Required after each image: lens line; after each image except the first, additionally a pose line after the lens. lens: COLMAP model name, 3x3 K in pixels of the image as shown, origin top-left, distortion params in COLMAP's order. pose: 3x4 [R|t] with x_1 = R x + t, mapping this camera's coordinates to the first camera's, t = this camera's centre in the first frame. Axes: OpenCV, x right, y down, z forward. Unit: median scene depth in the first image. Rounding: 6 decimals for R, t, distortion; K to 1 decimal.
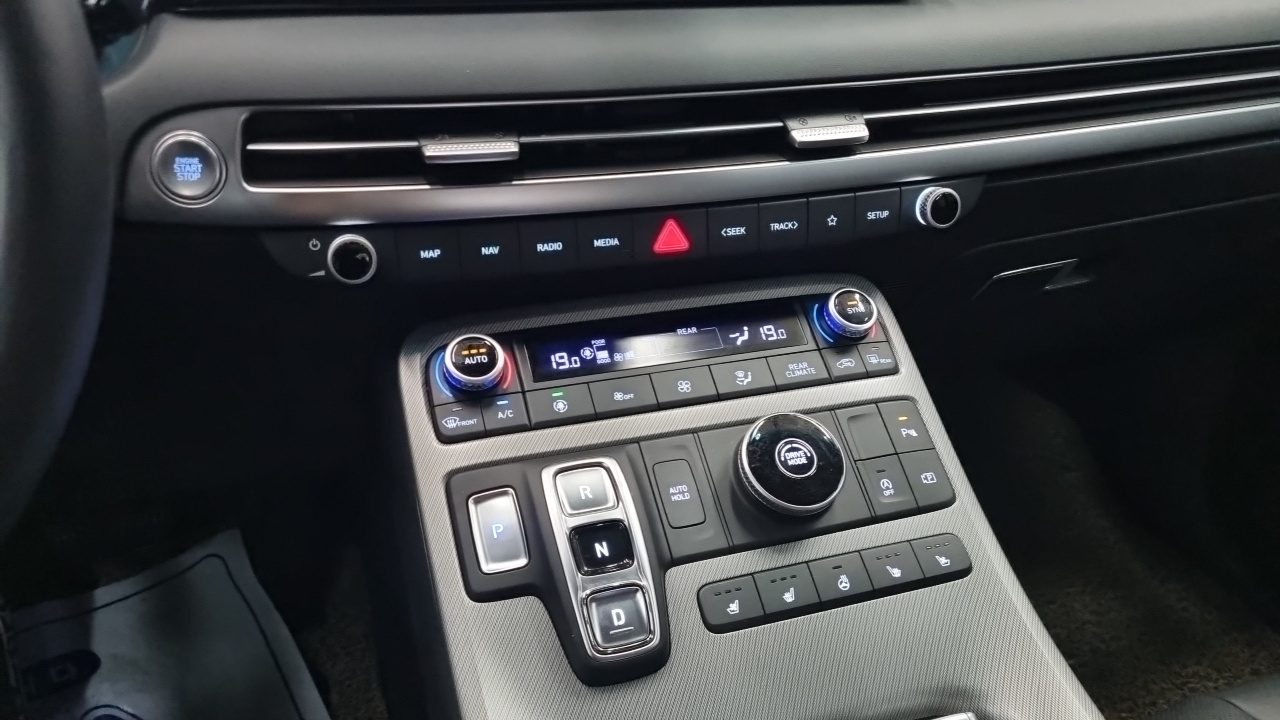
lens RADIAL K [[996.1, 0, 653.6], [0, 996.1, 355.8], [0, 0, 1]] dist [0.055819, -0.015012]
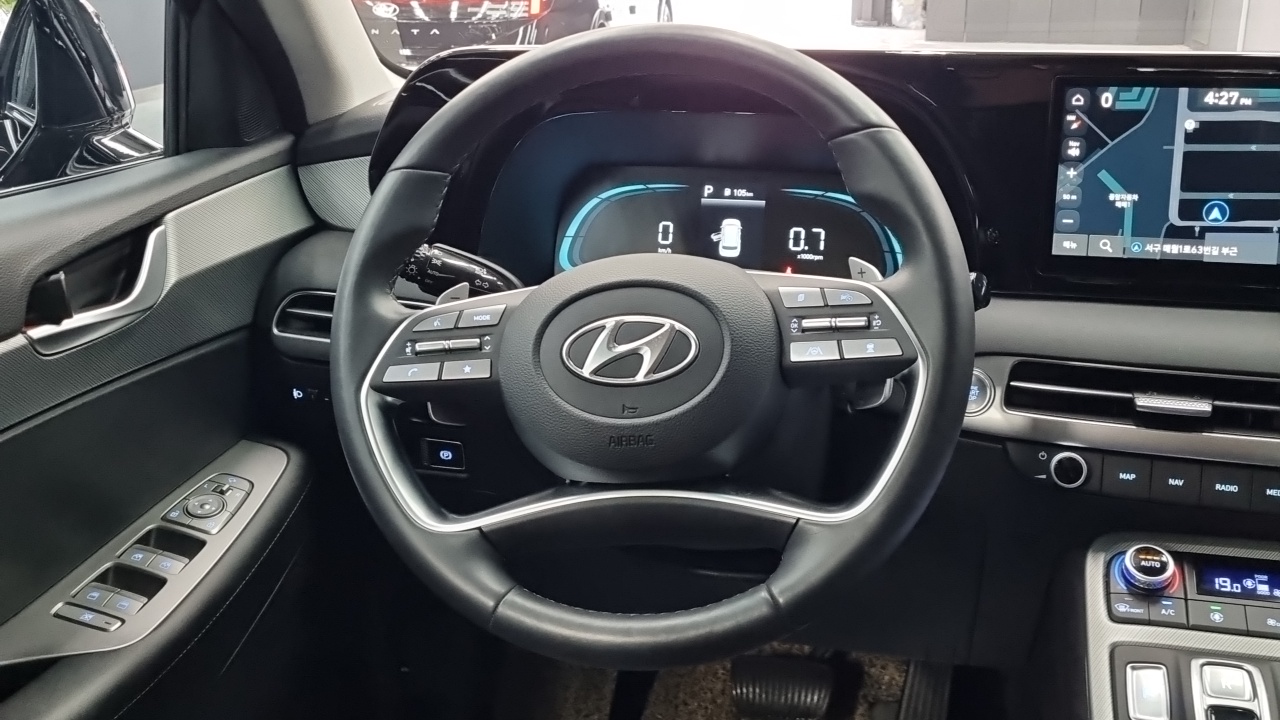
lens RADIAL K [[1381.7, 0, 628.9], [0, 1381.7, 331.9], [0, 0, 1]] dist [0.054269, 0.000000]
pose [[0.841560, 0.105530, -0.529755, 0.173641], [-0.235261, 0.954433, -0.183604, 0.203573], [0.486240, 0.279144, 0.828039, -0.879305]]
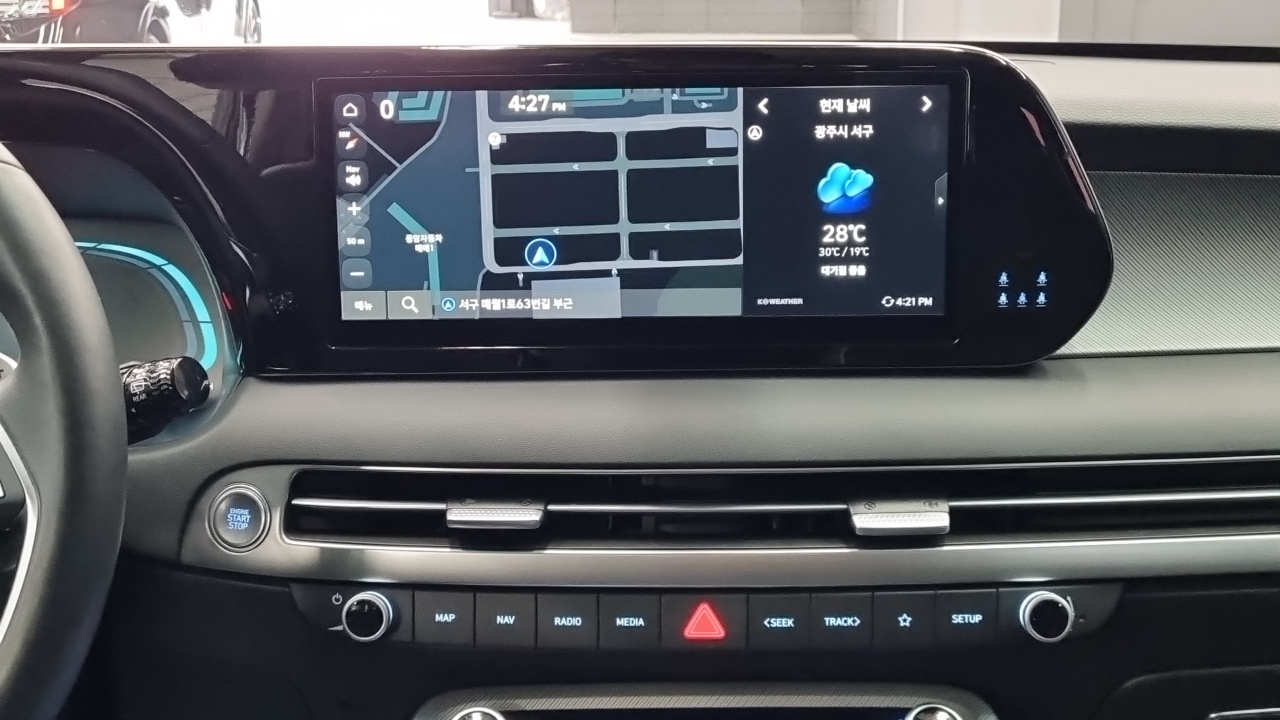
lens RADIAL K [[1636.1, 0, 648.9], [0, 1636.1, 324.8], [0, 0, 1]] dist [0.043666, 0.000000]
pose [[0.943051, 0.031304, -0.331171, 0.470146], [-0.121531, 0.959164, -0.255410, 0.008094], [0.309652, 0.281112, 0.908345, -0.457446]]
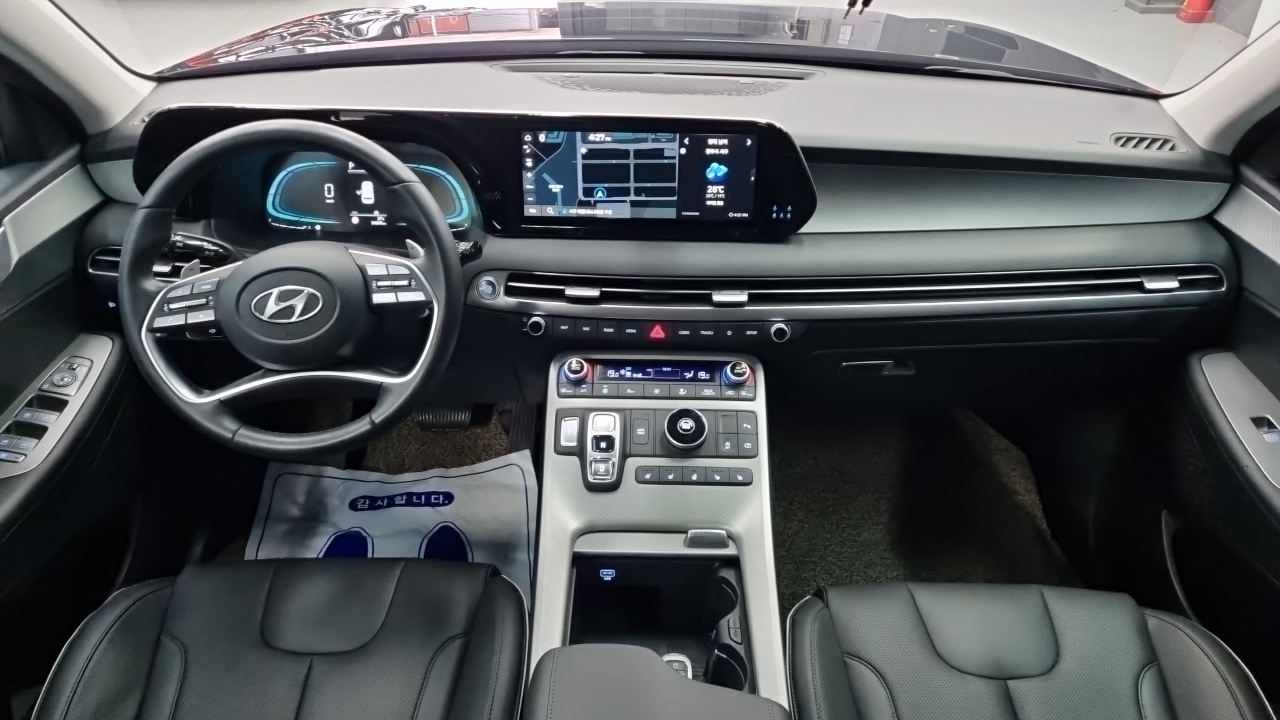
lens RADIAL K [[996.1, 0, 648.0], [0, 996.1, 343.6], [0, 0, 1]] dist [0.055819, -0.015012]
pose [[0.941582, 0.147939, -0.302552, 0.786687], [-0.147217, 0.988780, 0.025322, -0.154991], [0.302904, 0.020698, 0.952796, -1.452426]]
